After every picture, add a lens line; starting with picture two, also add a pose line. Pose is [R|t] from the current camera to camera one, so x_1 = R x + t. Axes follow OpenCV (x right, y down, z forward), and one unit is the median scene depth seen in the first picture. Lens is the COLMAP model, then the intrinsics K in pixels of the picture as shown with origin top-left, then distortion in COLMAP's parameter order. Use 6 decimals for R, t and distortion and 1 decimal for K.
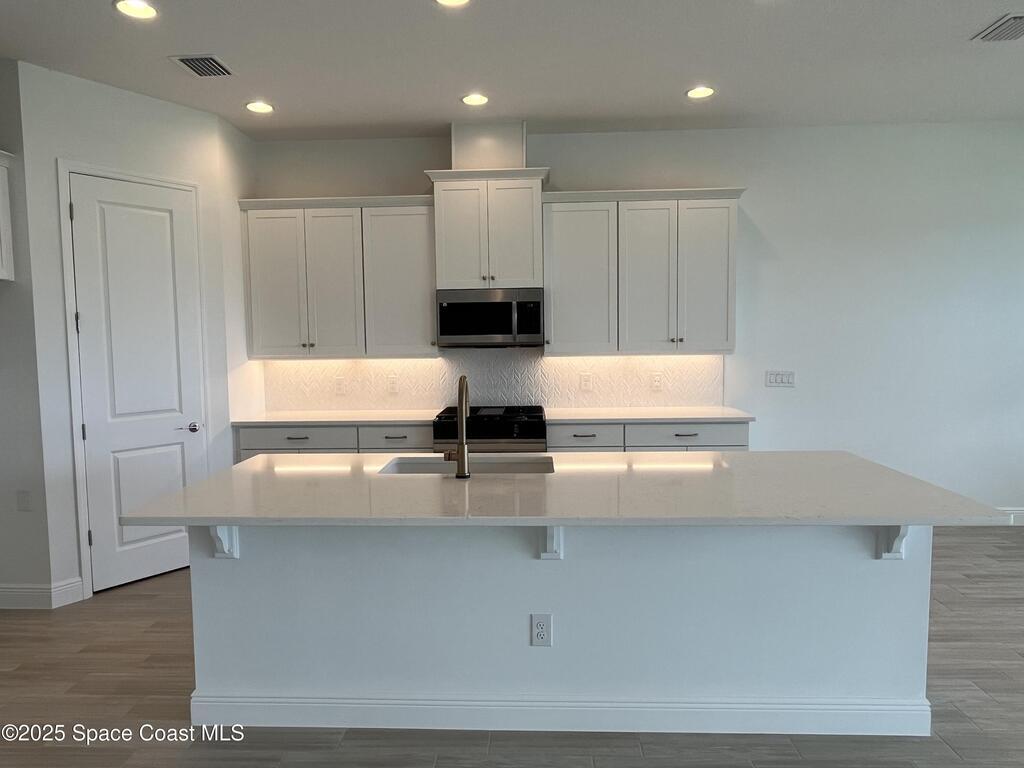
lens RADIAL K [[661.2, 0, 515.0], [0, 661.2, 388.4], [0, 0, 1]] dist [0.003619, -0.000037]
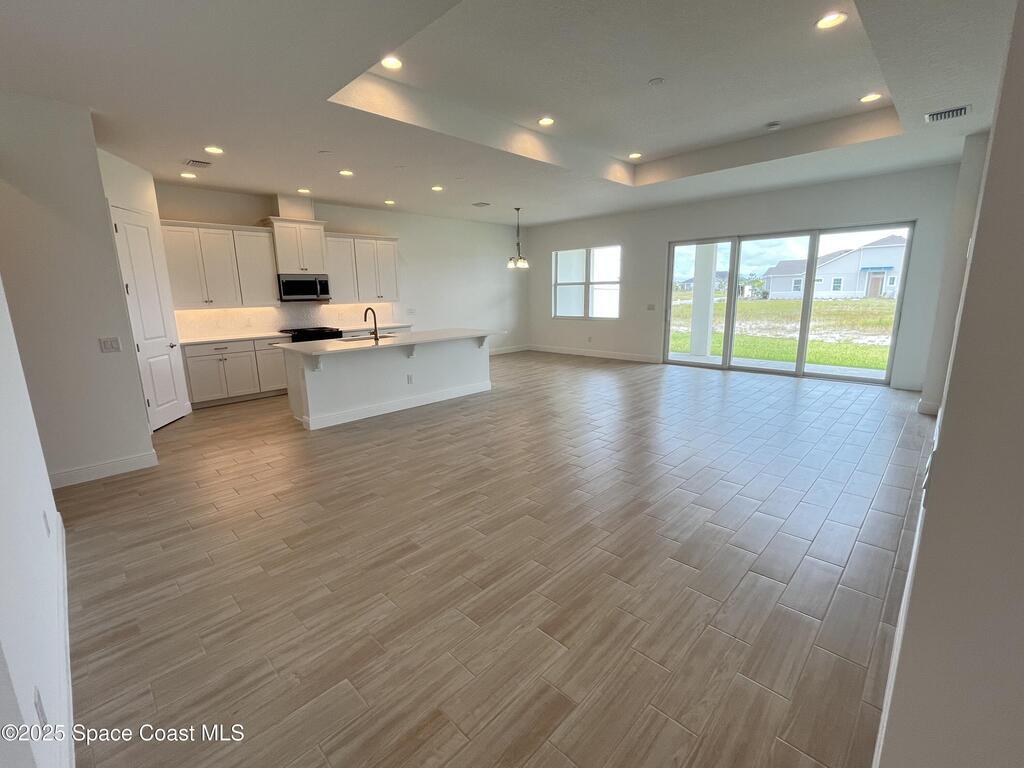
lens RADIAL K [[448.2, 0, 508.3], [0, 448.2, 382.1], [0, 0, 1]] dist [0.000767, -0.000114]
pose [[0.674039, -0.147238, 0.723873, -0.725458], [0.067944, 0.988138, 0.137724, 0.047419], [-0.735564, -0.043648, 0.676048, -0.543790]]
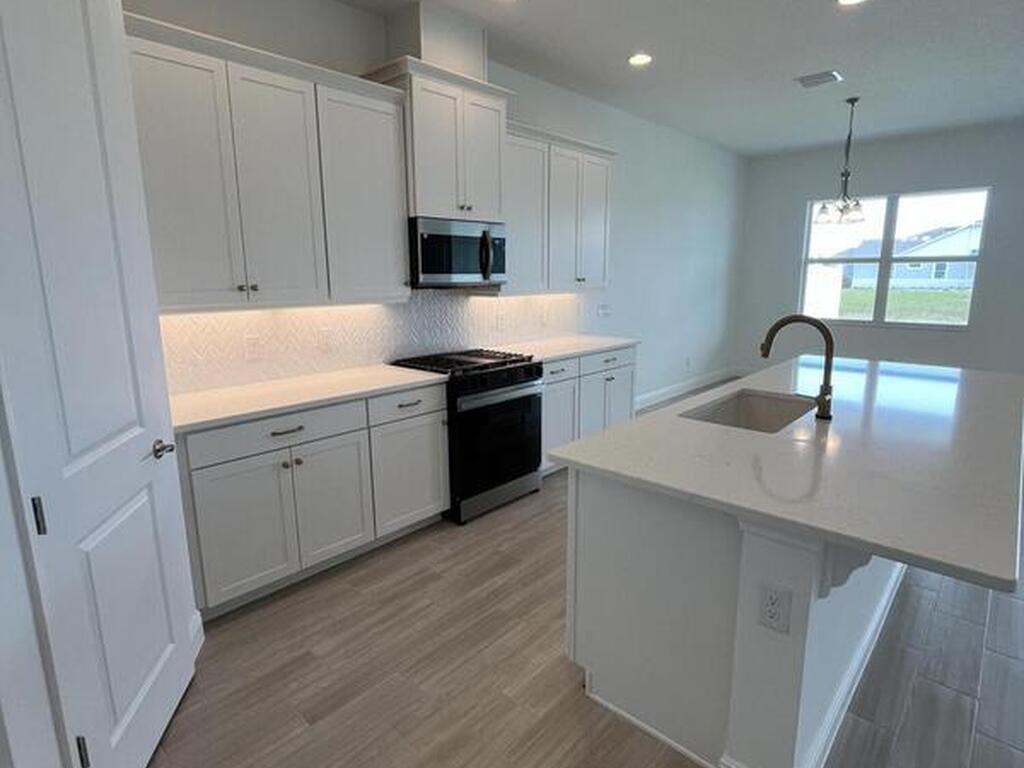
lens RADIAL K [[554.2, 0, 516.1], [0, 554.2, 380.2], [0, 0, 1]] dist [-0.003569, 0.000752]
pose [[0.638376, -0.137380, 0.757366, -0.583227], [0.053635, 0.989491, 0.134277, -0.035943], [-0.767854, -0.045097, 0.639036, 0.468367]]
